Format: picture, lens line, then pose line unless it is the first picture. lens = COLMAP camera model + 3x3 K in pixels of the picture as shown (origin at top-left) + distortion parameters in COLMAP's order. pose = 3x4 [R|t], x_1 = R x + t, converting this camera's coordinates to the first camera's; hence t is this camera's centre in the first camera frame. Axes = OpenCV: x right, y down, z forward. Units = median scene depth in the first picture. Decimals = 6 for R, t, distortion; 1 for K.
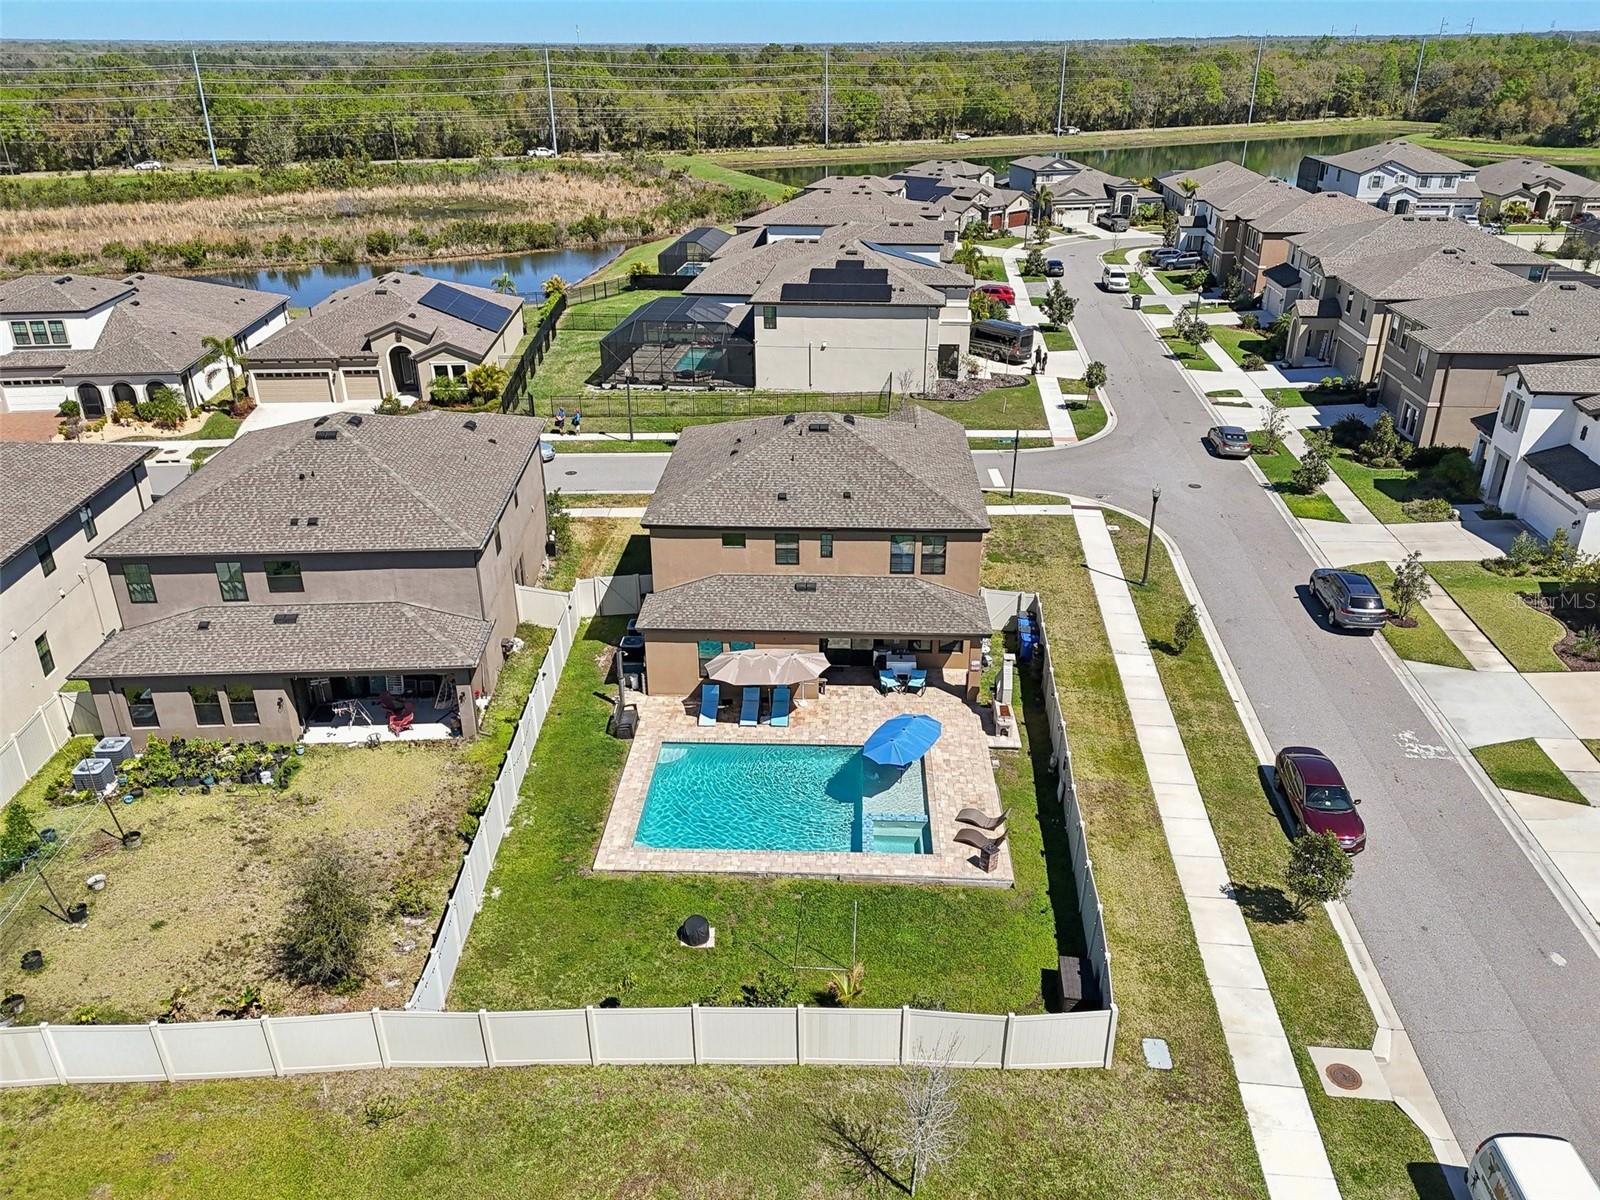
lens RADIAL K [[1184.4, 0, 793.7], [0, 1184.4, 603.2], [0, 0, 1]] dist [0.071538, -0.058082]
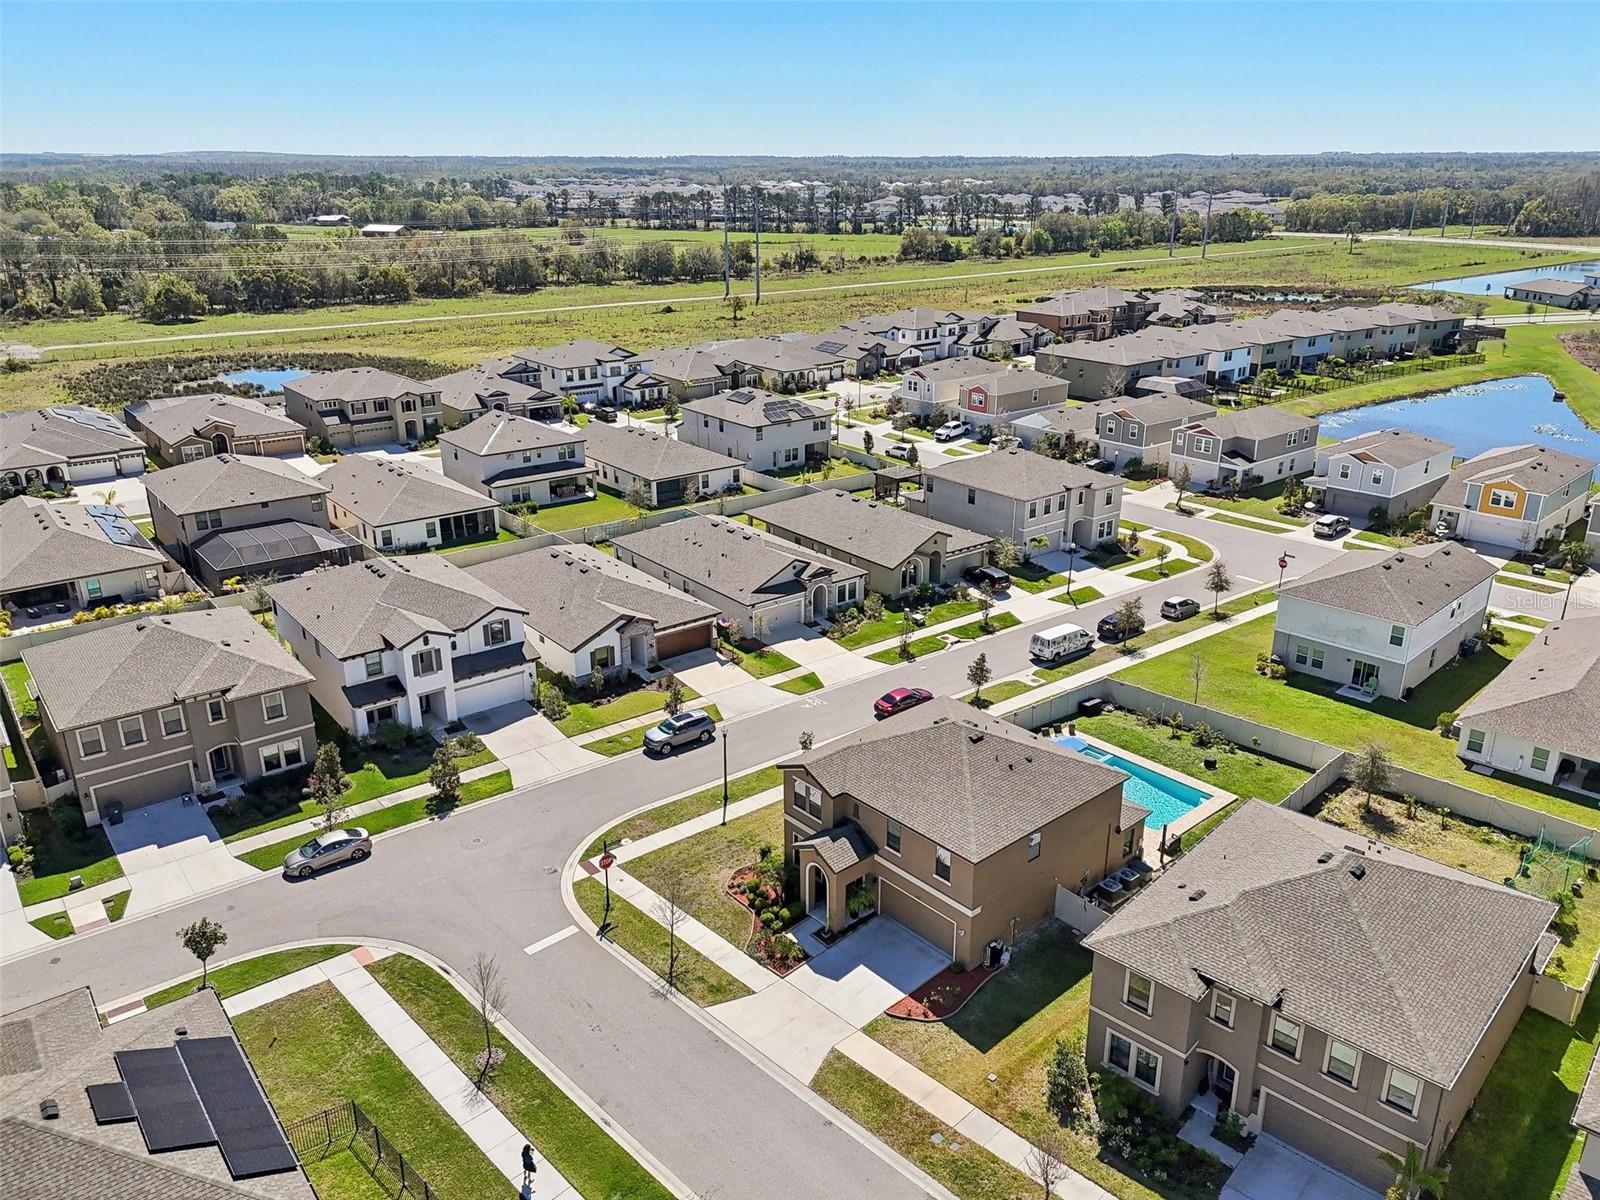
lens RADIAL K [[1184.4, 0, 805.0], [0, 1184.4, 594.8], [0, 0, 1]] dist [0.071538, -0.058082]
pose [[-0.696341, -0.239705, 0.676499, -0.544841], [0.311469, 0.748264, 0.585738, -0.836103], [-0.646604, 0.618581, -0.446386, 1.253366]]
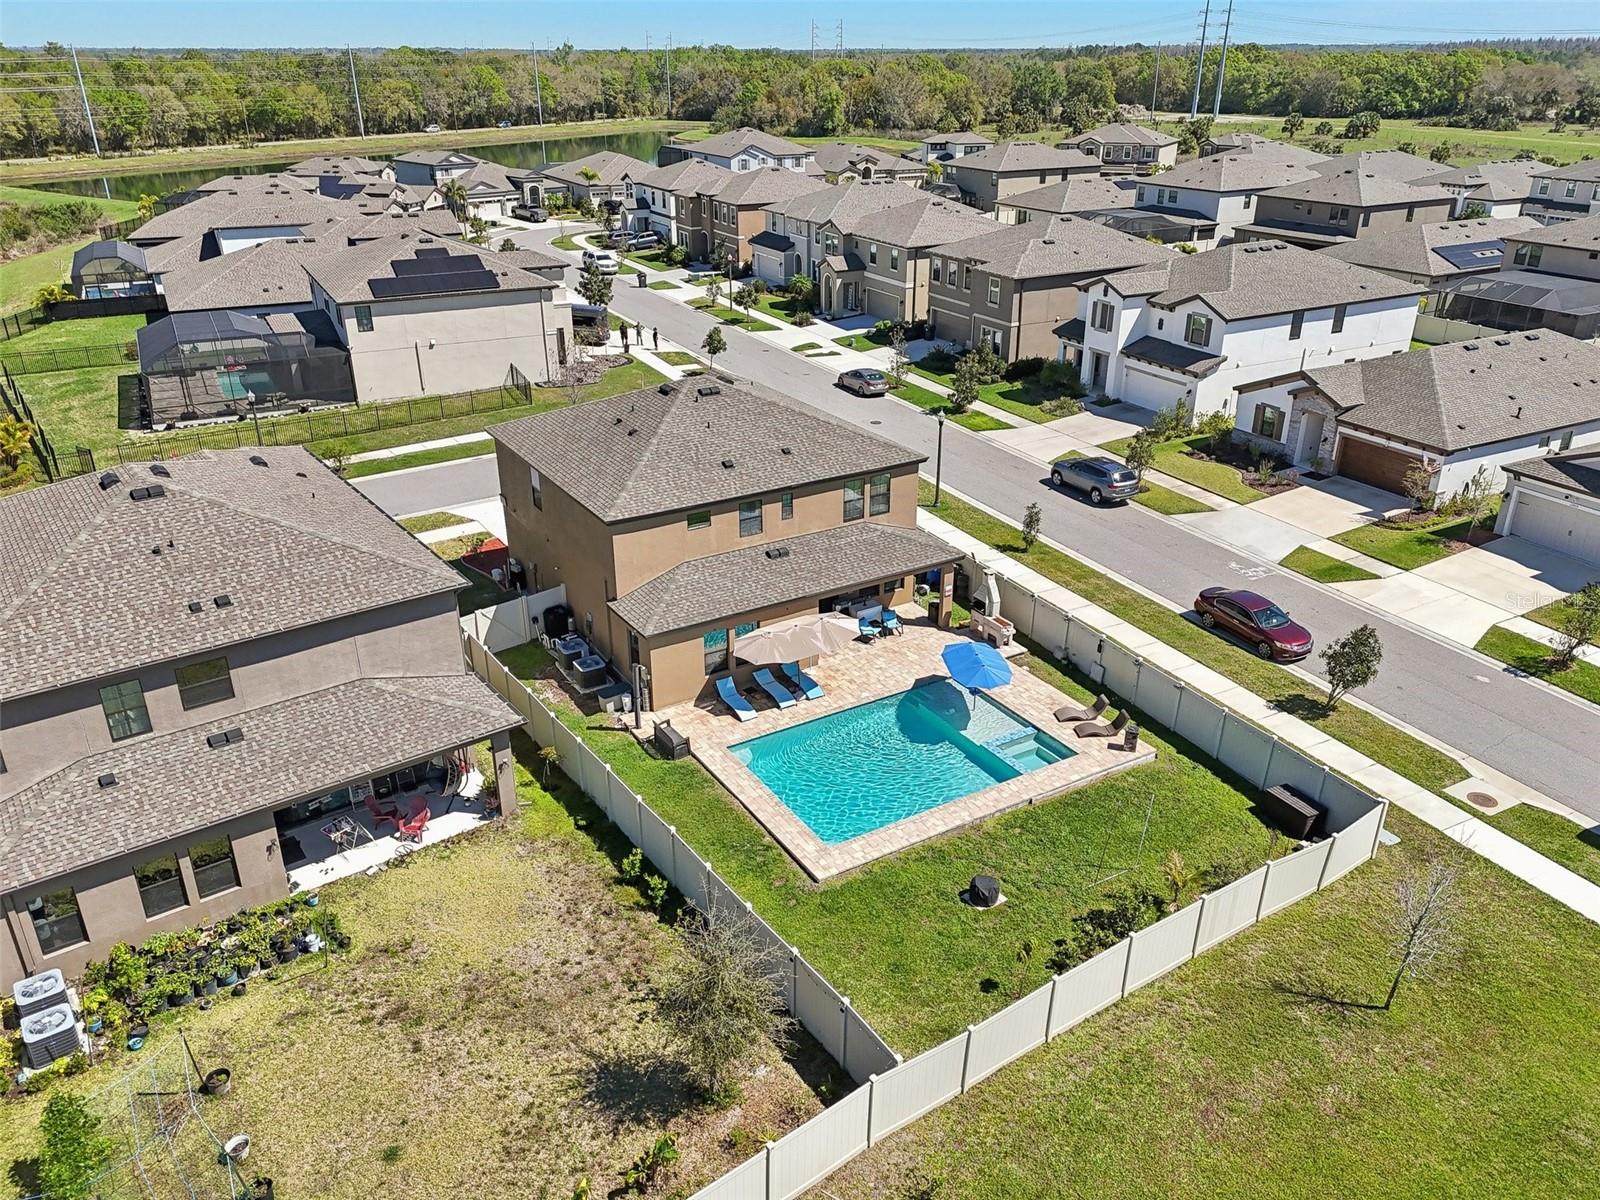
lens RADIAL K [[1184.4, 0, 802.0], [0, 1184.4, 609.4], [0, 0, 1]] dist [0.071538, -0.058082]
pose [[0.830222, -0.234439, 0.505737, -0.333542], [0.236004, 0.969765, 0.062118, -0.017568], [-0.505009, 0.067784, 0.860448, 0.132885]]
